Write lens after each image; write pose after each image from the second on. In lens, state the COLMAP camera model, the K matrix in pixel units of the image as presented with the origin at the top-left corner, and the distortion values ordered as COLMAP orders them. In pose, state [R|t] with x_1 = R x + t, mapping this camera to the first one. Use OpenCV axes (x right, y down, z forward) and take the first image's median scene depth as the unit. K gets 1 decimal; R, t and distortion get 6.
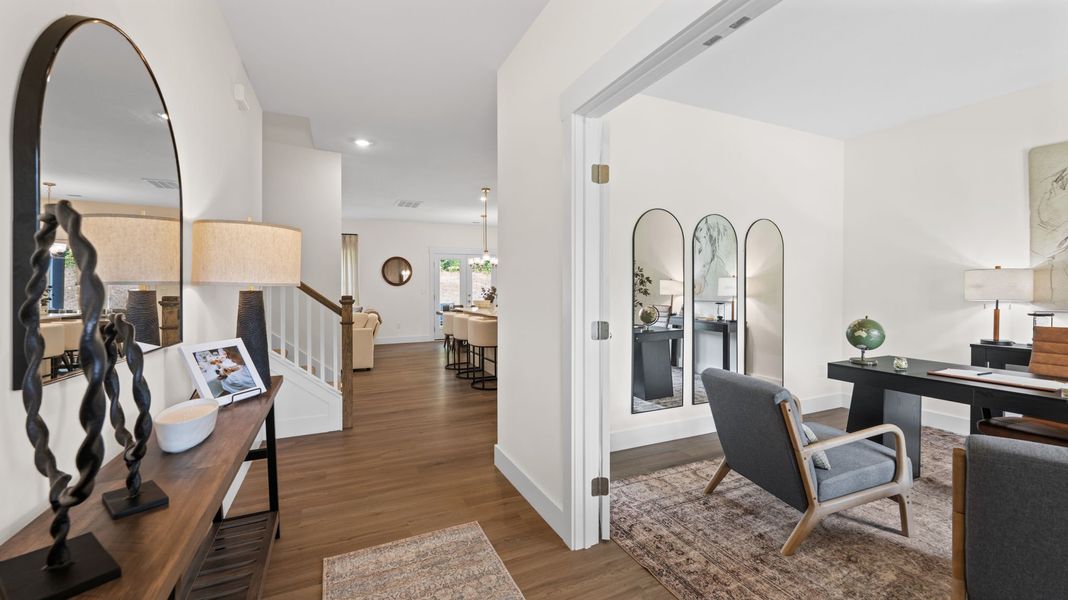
lens RADIAL K [[422.7, 0, 530.7], [0, 422.7, 295.9], [0, 0, 1]] dist [-0.006053, 0.000299]
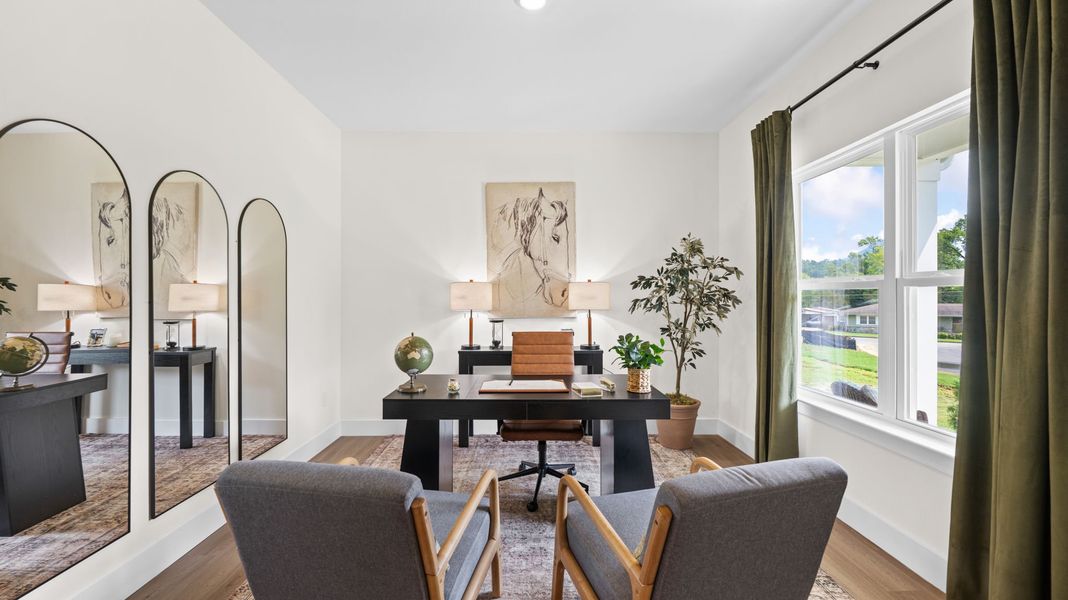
lens RADIAL K [[455.8, 0, 530.7], [0, 455.8, 295.7], [0, 0, 1]] dist [0.002369, 0.000467]
pose [[0.414319, 0.005369, 0.910116, 0.059796], [0.017528, 0.999750, -0.013877, -0.007658], [-0.909963, 0.021702, 0.414121, 0.343382]]
